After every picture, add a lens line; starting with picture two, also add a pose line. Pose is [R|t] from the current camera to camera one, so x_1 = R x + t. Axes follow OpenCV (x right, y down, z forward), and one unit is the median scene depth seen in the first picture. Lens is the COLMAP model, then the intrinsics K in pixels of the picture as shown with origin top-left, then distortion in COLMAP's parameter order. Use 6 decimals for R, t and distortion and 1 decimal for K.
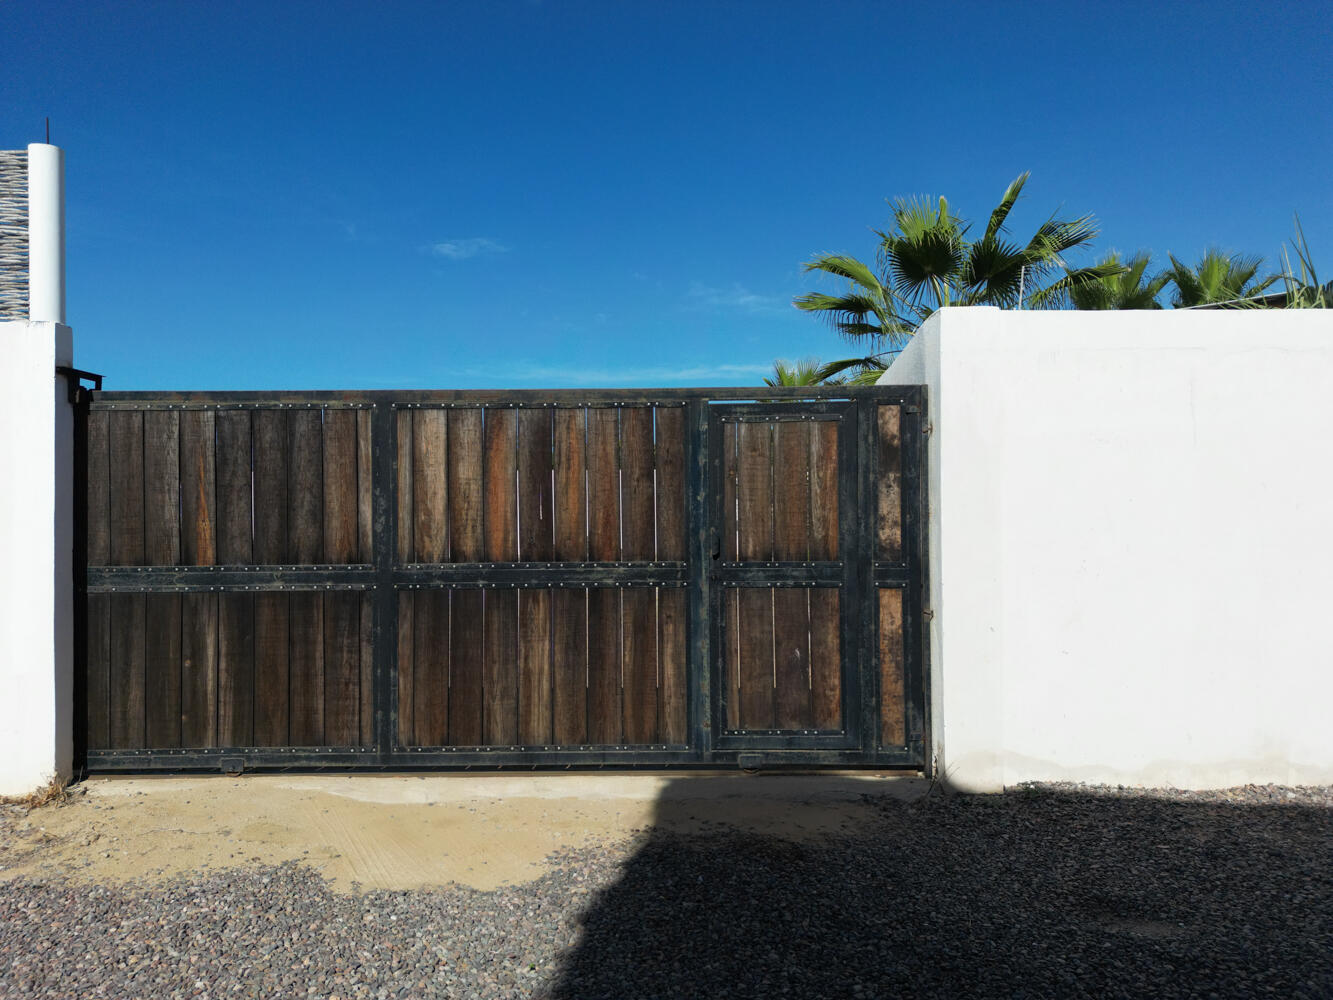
lens RADIAL K [[945.4, 0, 666.7], [0, 945.4, 497.5], [0, 0, 1]] dist [0.042887, -0.006046]
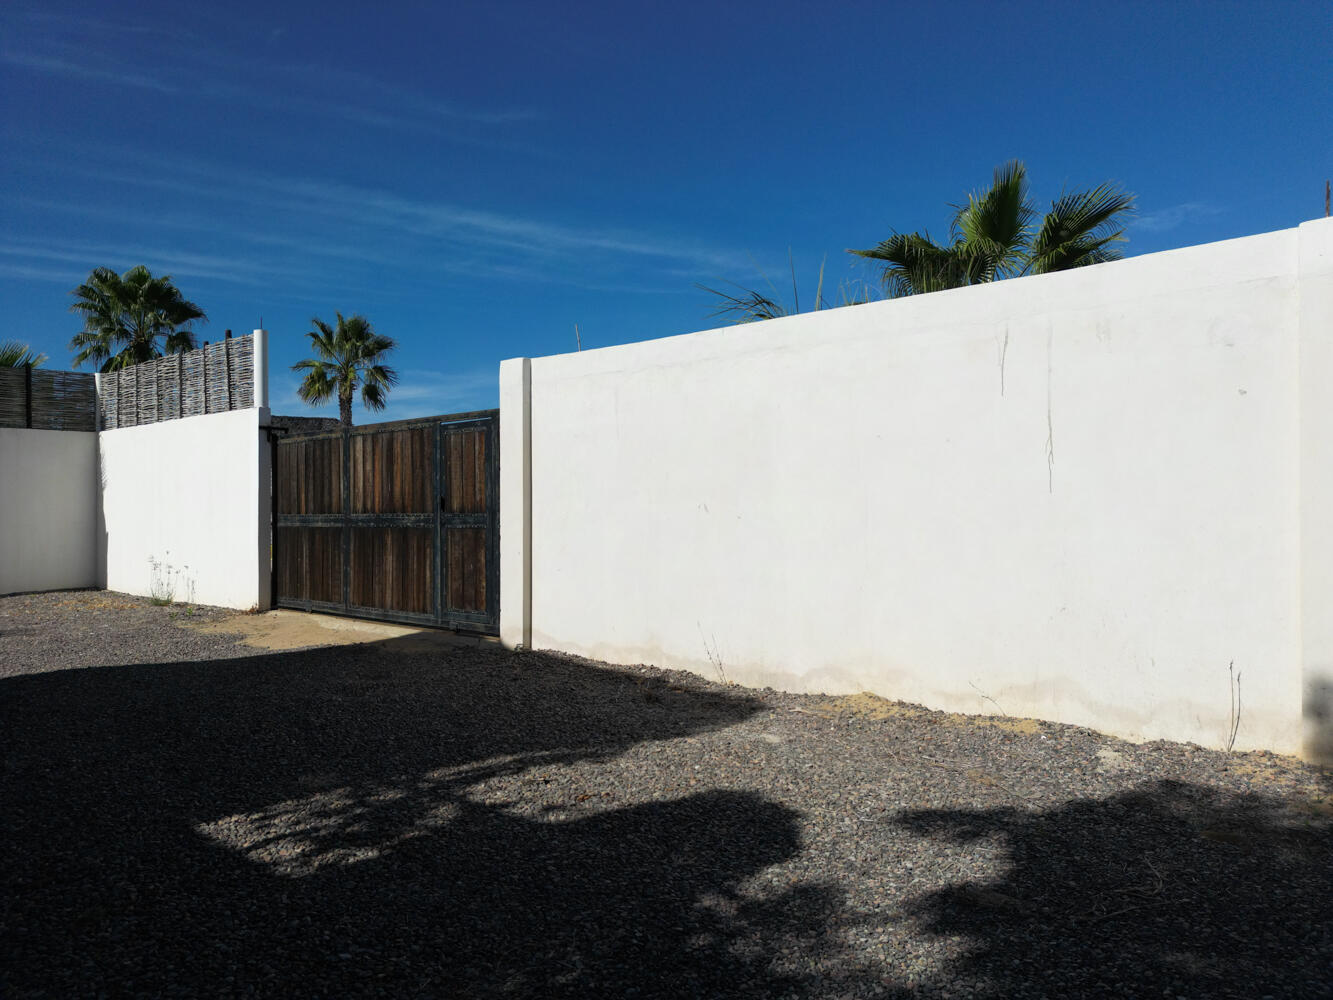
lens RADIAL K [[945.4, 0, 665.7], [0, 945.4, 503.6], [0, 0, 1]] dist [0.042887, -0.006046]
pose [[0.748385, -0.003872, -0.663253, 1.542640], [0.008777, 0.999953, 0.004066, 0.045521], [0.663206, -0.008864, 0.748384, -0.055373]]
